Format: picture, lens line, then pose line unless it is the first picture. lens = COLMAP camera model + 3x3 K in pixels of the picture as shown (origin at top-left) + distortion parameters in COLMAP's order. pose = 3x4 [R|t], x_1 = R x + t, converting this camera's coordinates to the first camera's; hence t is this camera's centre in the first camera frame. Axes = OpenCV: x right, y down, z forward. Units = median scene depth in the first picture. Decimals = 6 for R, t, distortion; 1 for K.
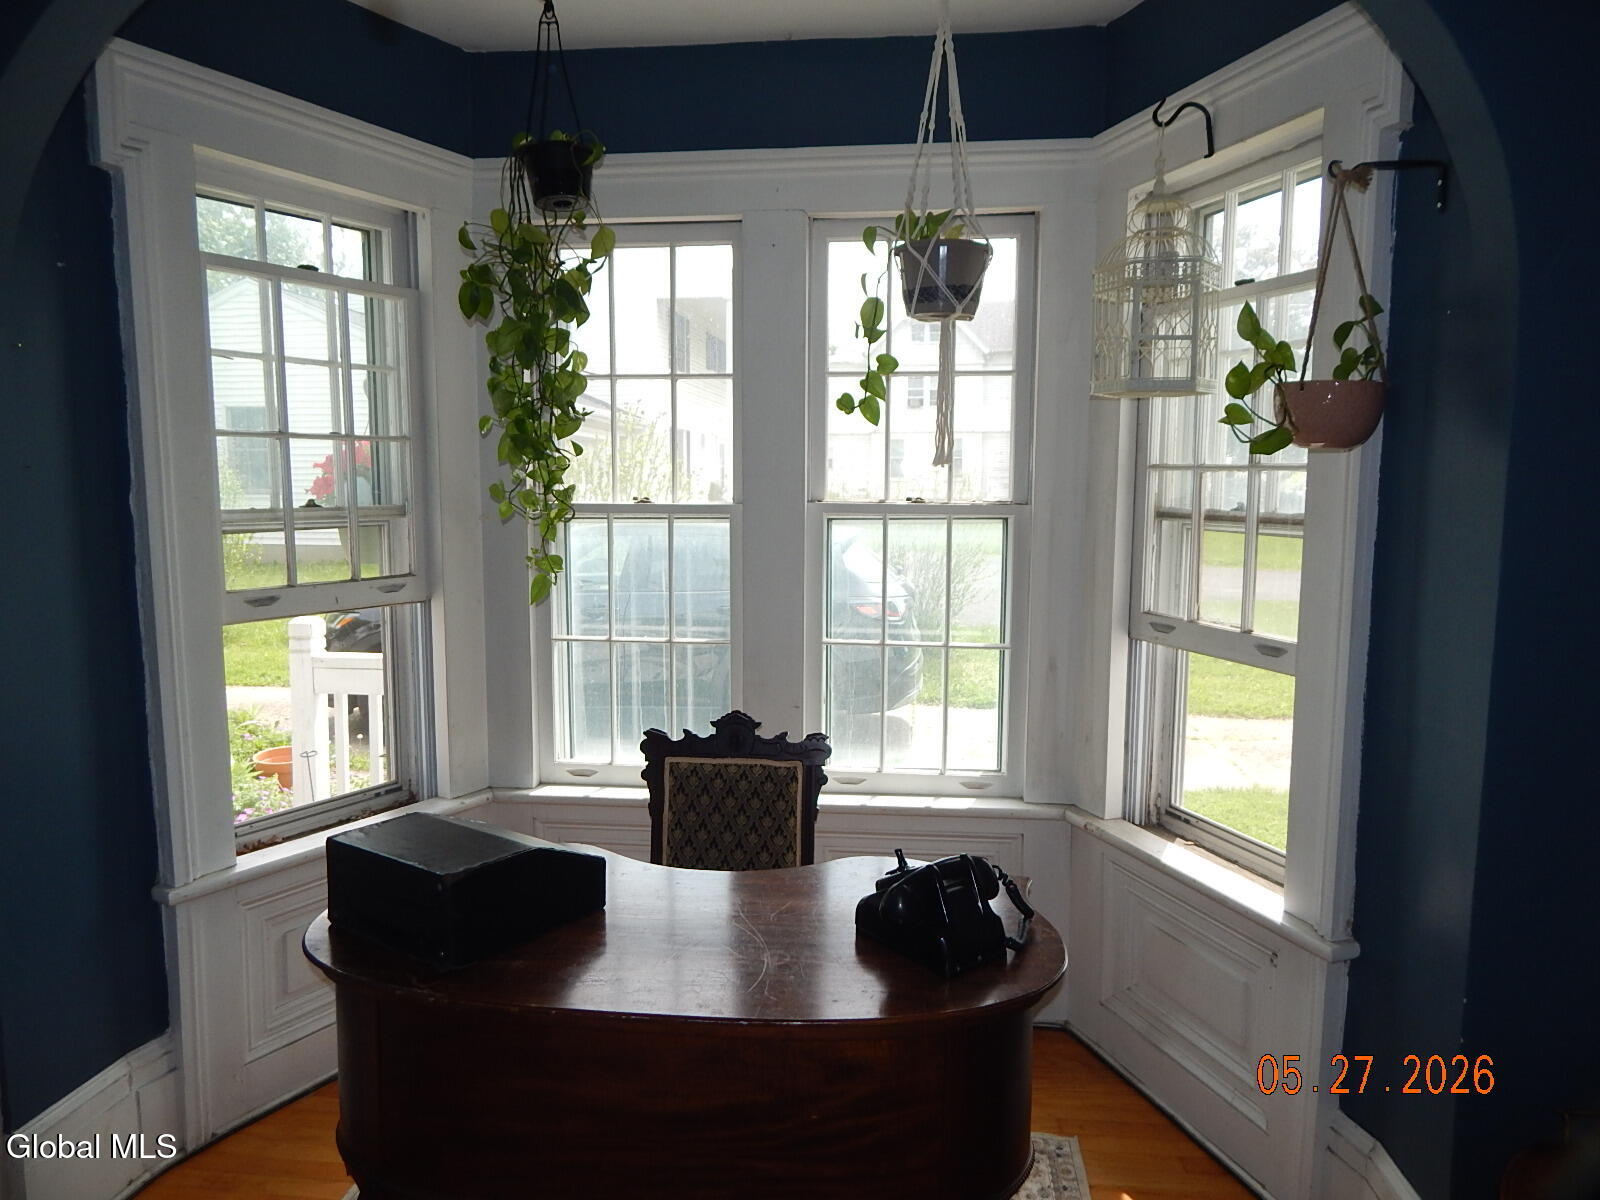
lens RADIAL K [[1047.1, 0, 803.2], [0, 1047.1, 598.3], [0, 0, 1]] dist [0.002910, -0.007484]
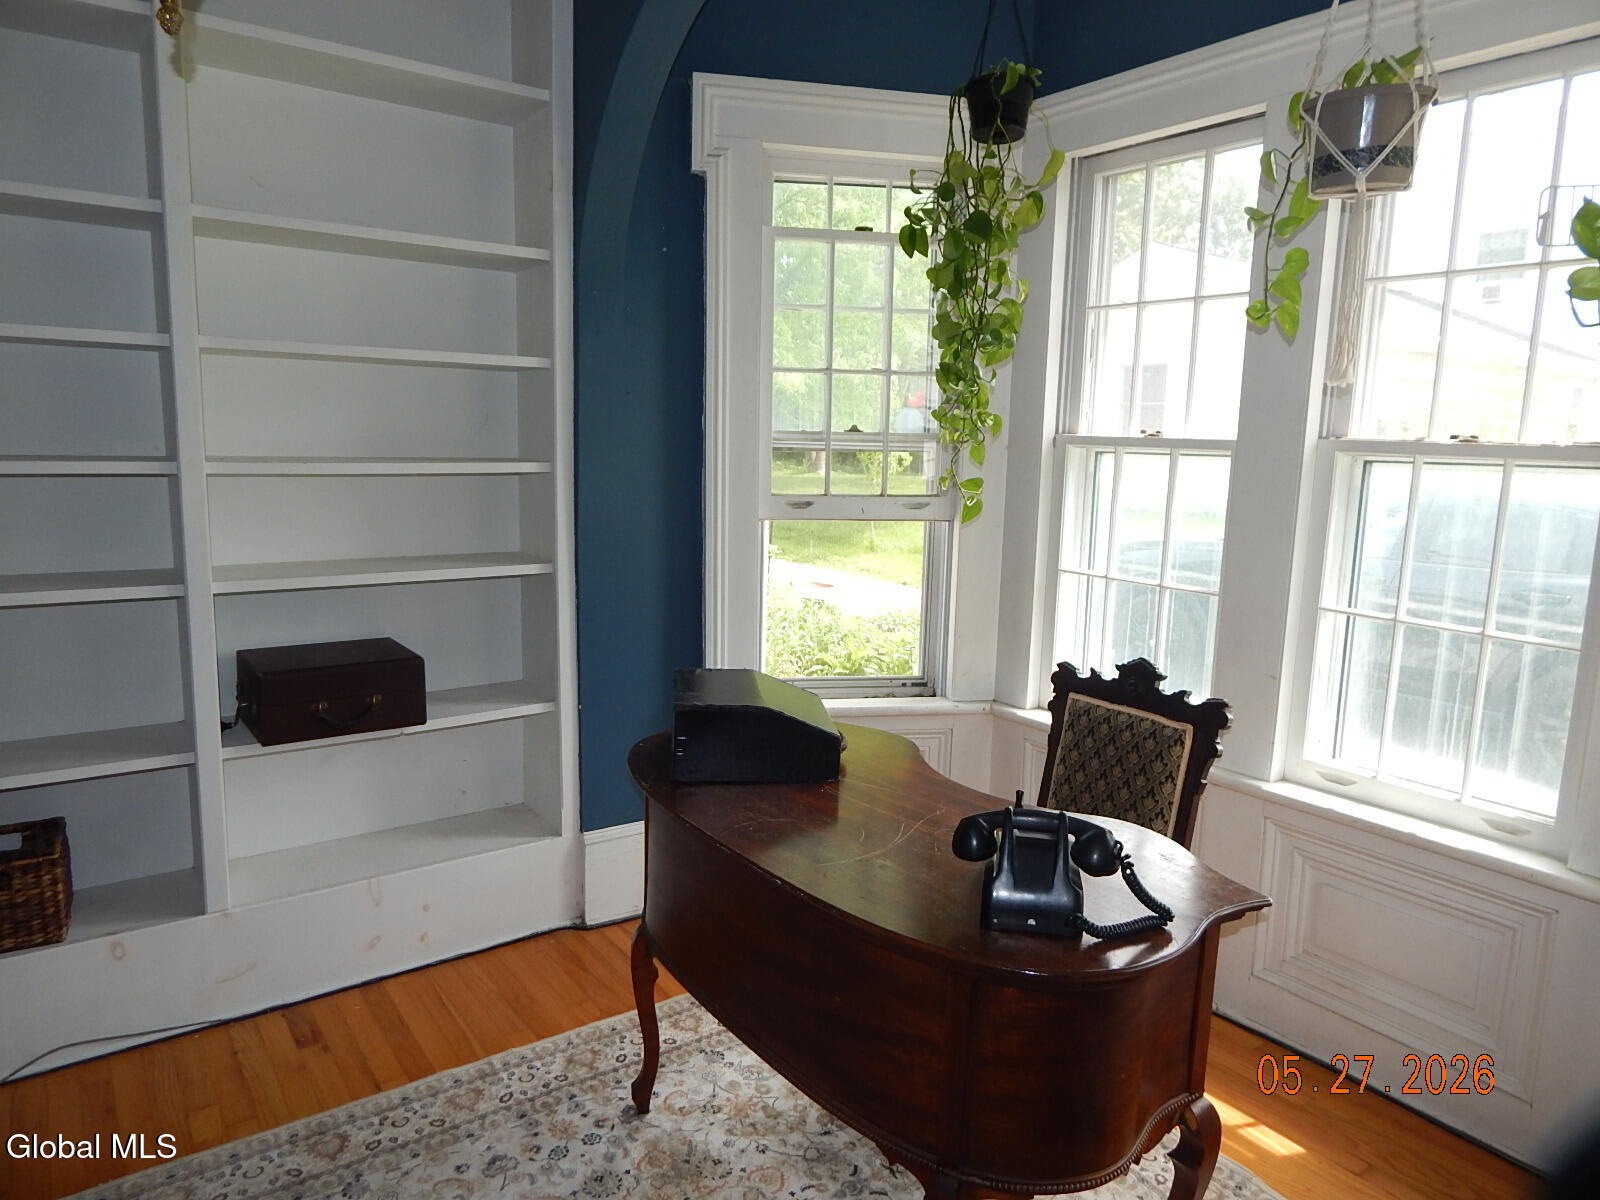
lens RADIAL K [[1047.1, 0, 804.8], [0, 1047.1, 598.3], [0, 0, 1]] dist [0.002910, -0.007484]
pose [[0.670098, 0.131423, -0.730546, 0.402164], [-0.104853, 0.991092, 0.082117, 0.010108], [0.734830, 0.021574, 0.677908, 0.150121]]
